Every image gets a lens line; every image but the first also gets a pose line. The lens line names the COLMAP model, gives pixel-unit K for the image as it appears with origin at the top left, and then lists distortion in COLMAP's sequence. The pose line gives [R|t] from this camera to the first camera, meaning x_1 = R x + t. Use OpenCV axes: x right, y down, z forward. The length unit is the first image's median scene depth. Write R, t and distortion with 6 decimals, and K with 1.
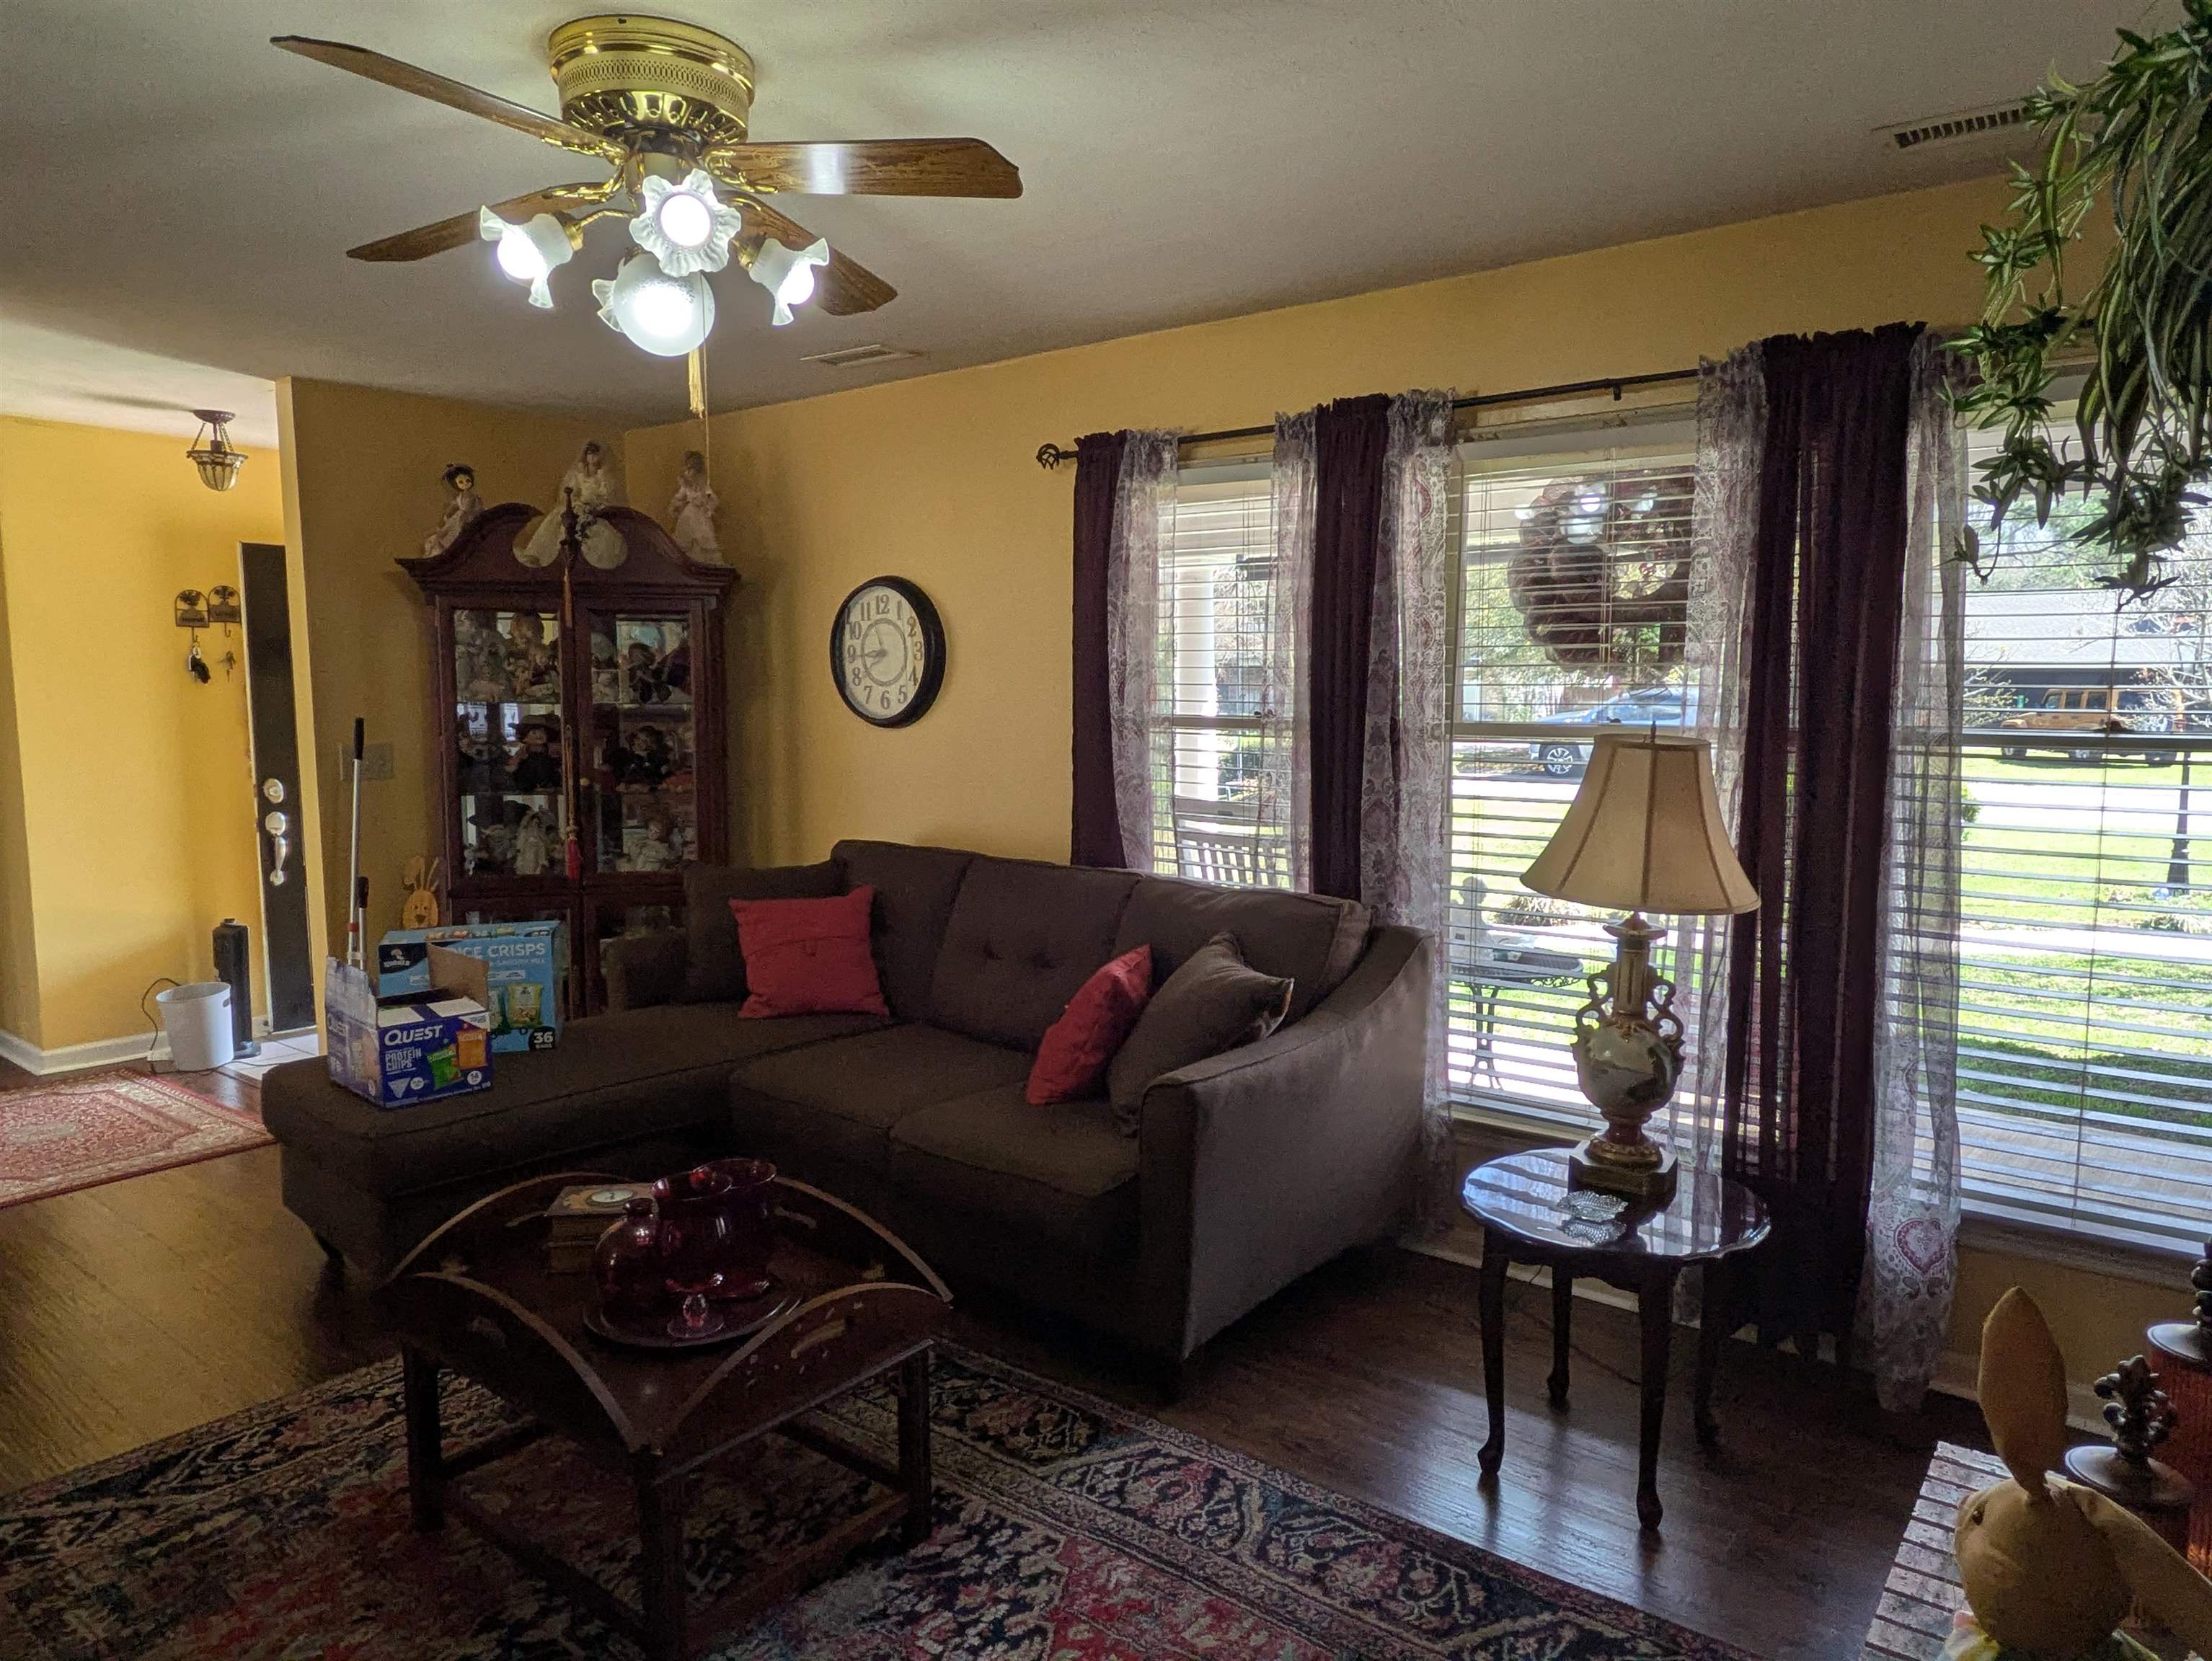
lens RADIAL K [[1403.0, 0, 1110.8], [0, 1403.0, 845.5], [0, 0, 1]] dist [0.011763, -0.015312]
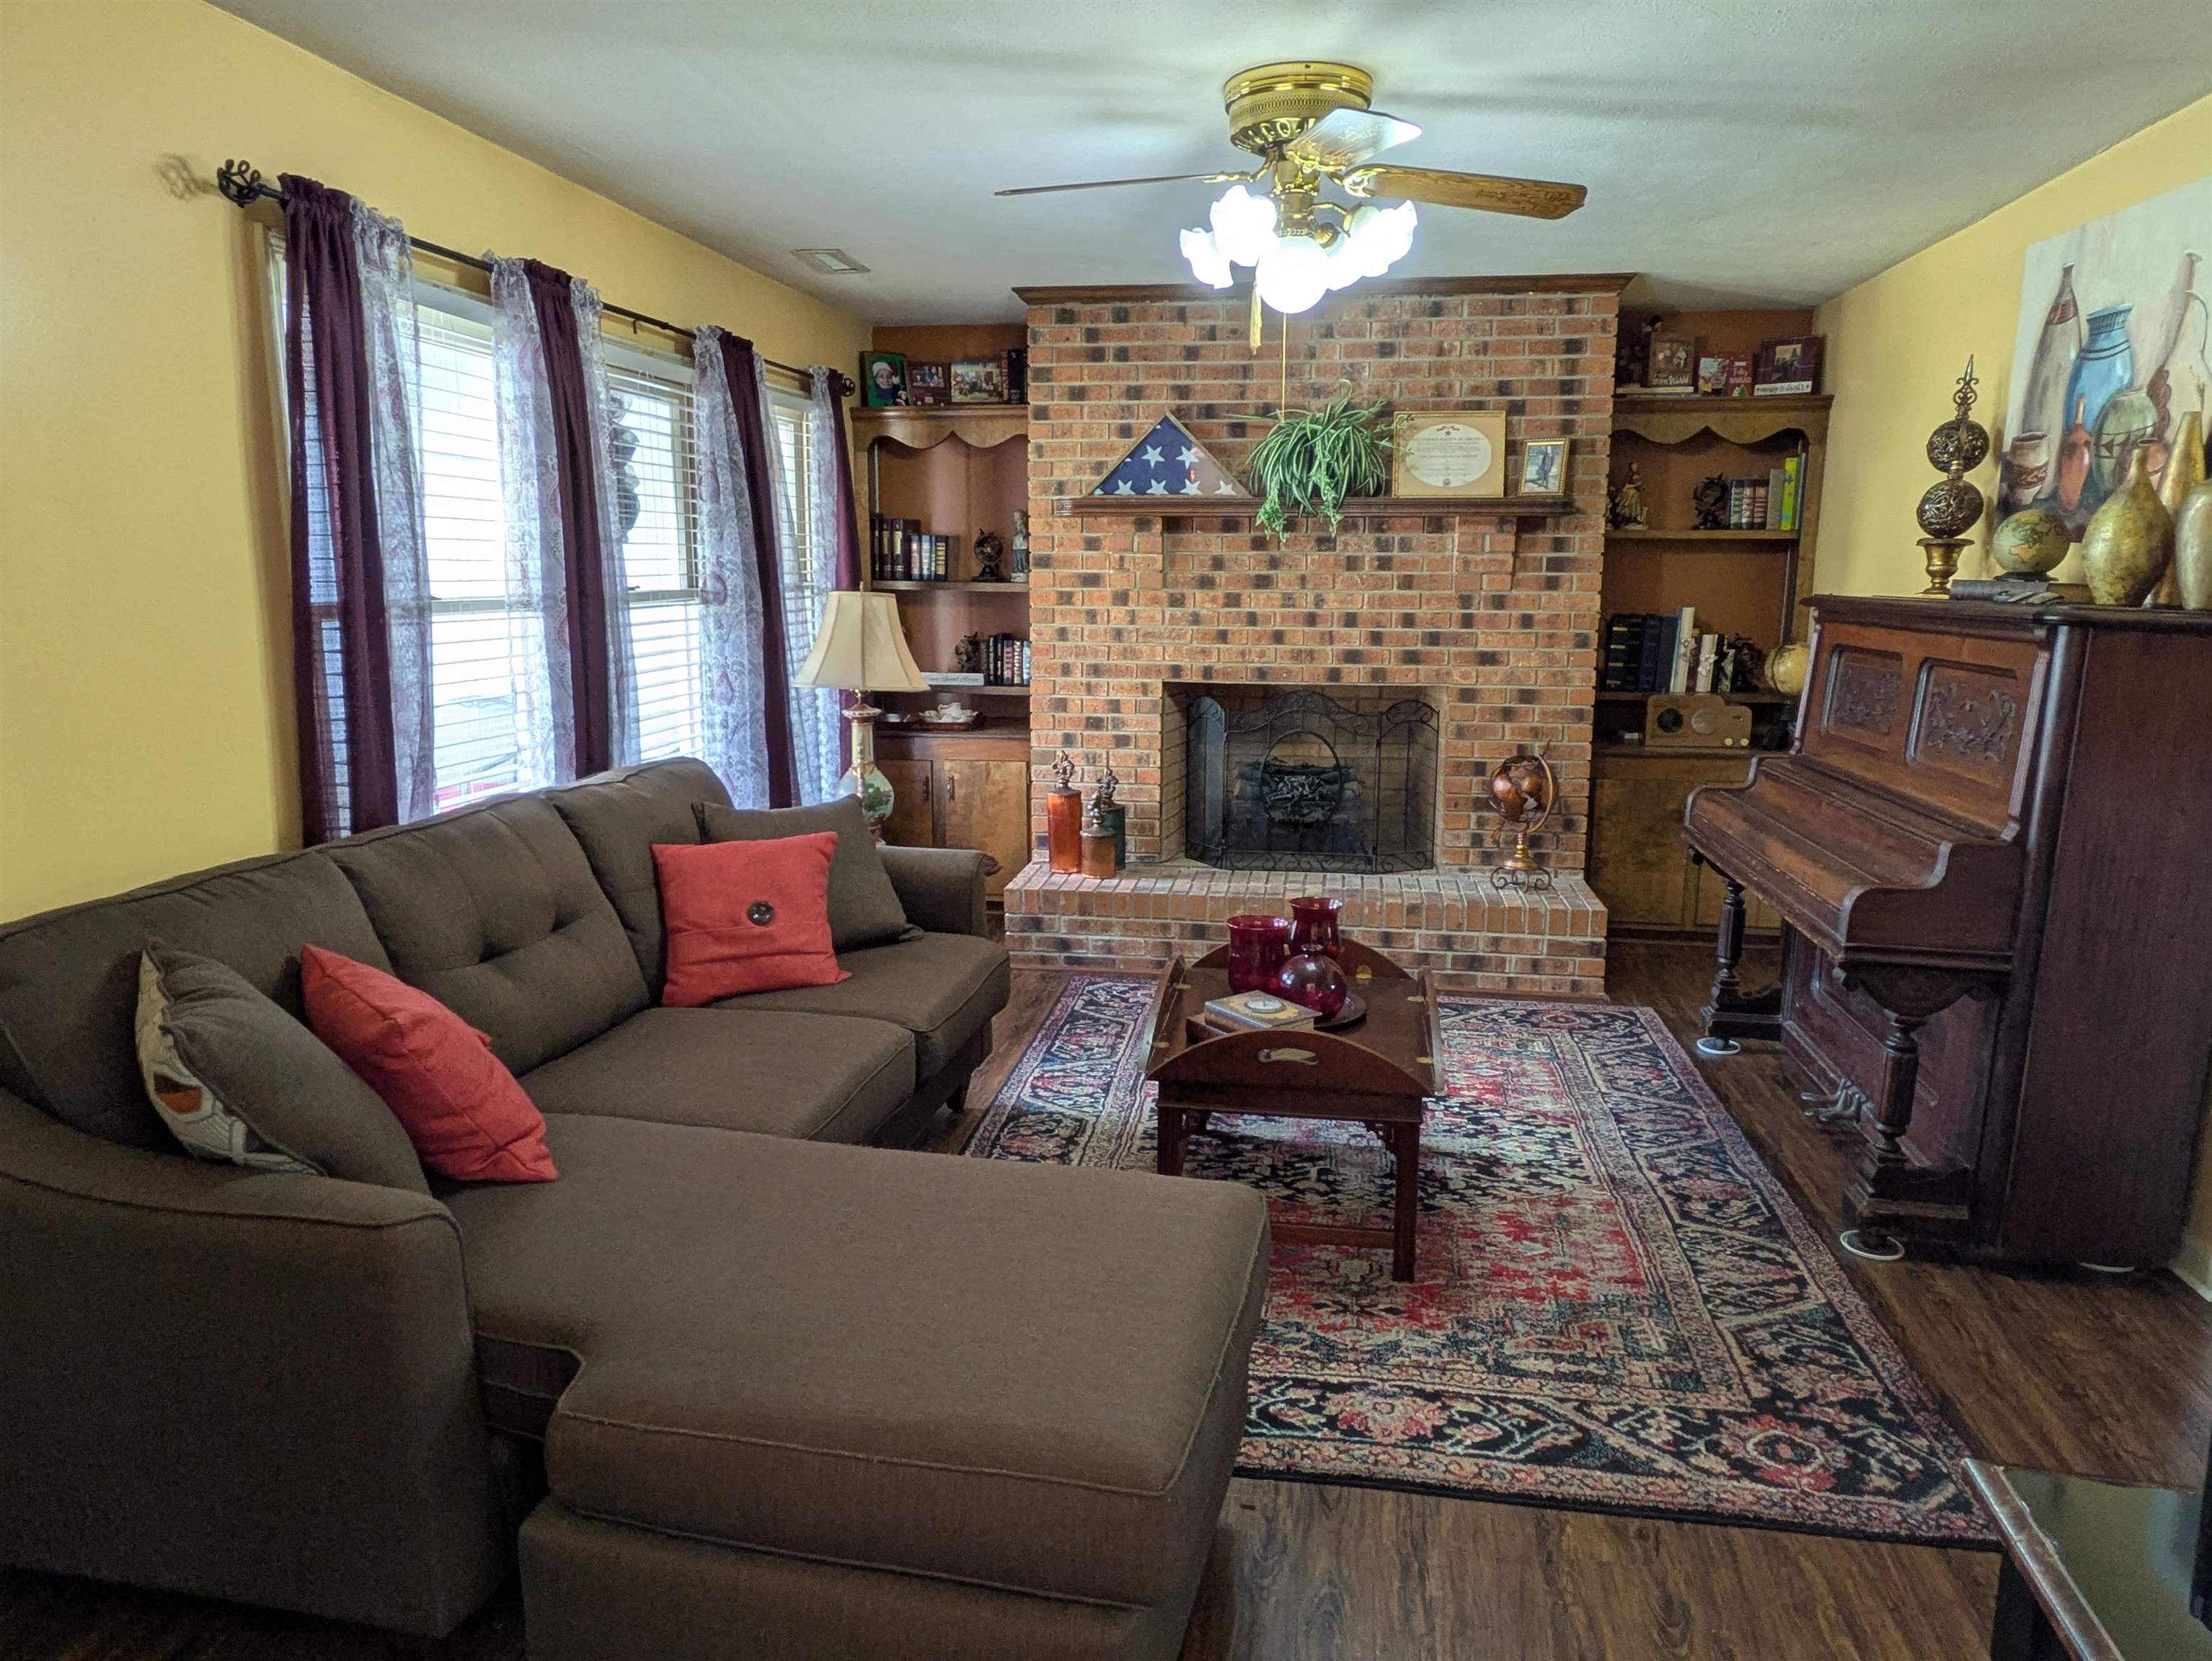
lens RADIAL K [[1403.0, 0, 1118.1], [0, 1403.0, 811.5], [0, 0, 1]] dist [0.011763, -0.015312]
pose [[-0.479608, -0.157934, 0.863153, -1.022063], [0.097335, 0.968023, 0.231207, -0.149955], [-0.872067, 0.194904, -0.448899, 1.279034]]
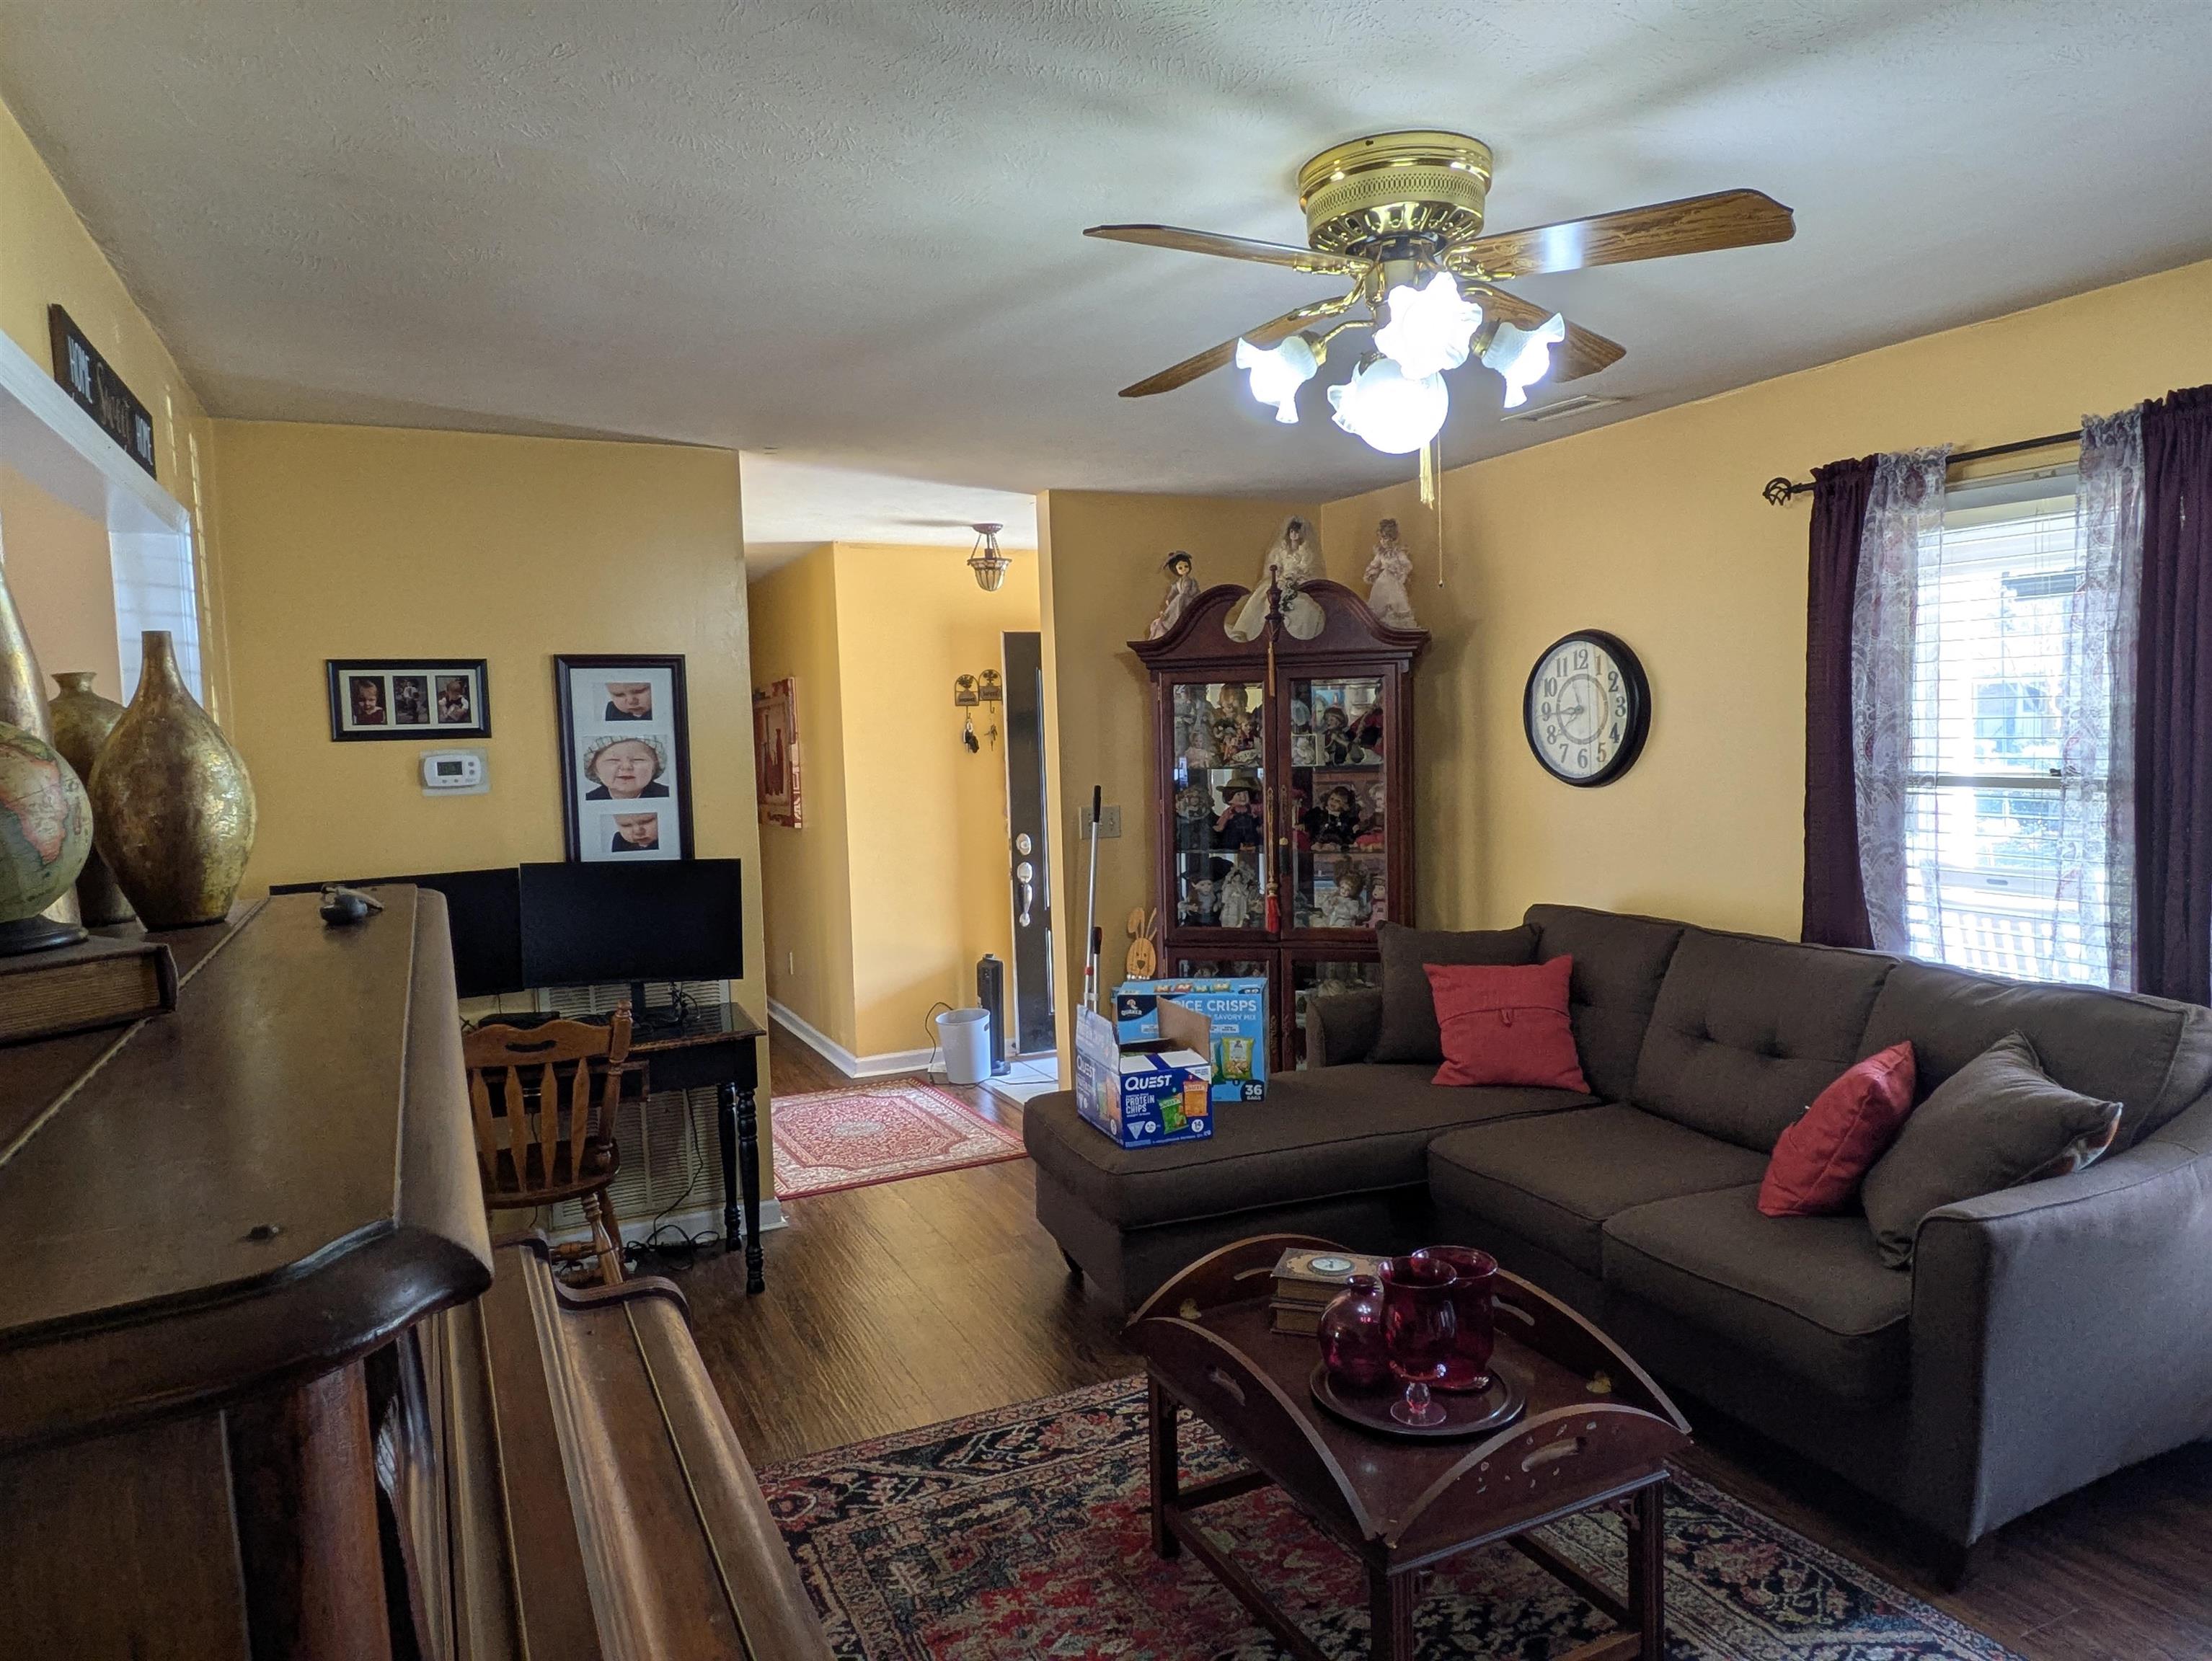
lens RADIAL K [[1403.0, 0, 1119.8], [0, 1403.0, 842.9], [0, 0, 1]] dist [0.011763, -0.015312]
pose [[0.899067, 0.004861, -0.437784, -0.035823], [-0.017034, 0.999570, -0.023883, -0.025812], [0.437480, 0.028930, 0.898763, -0.001965]]
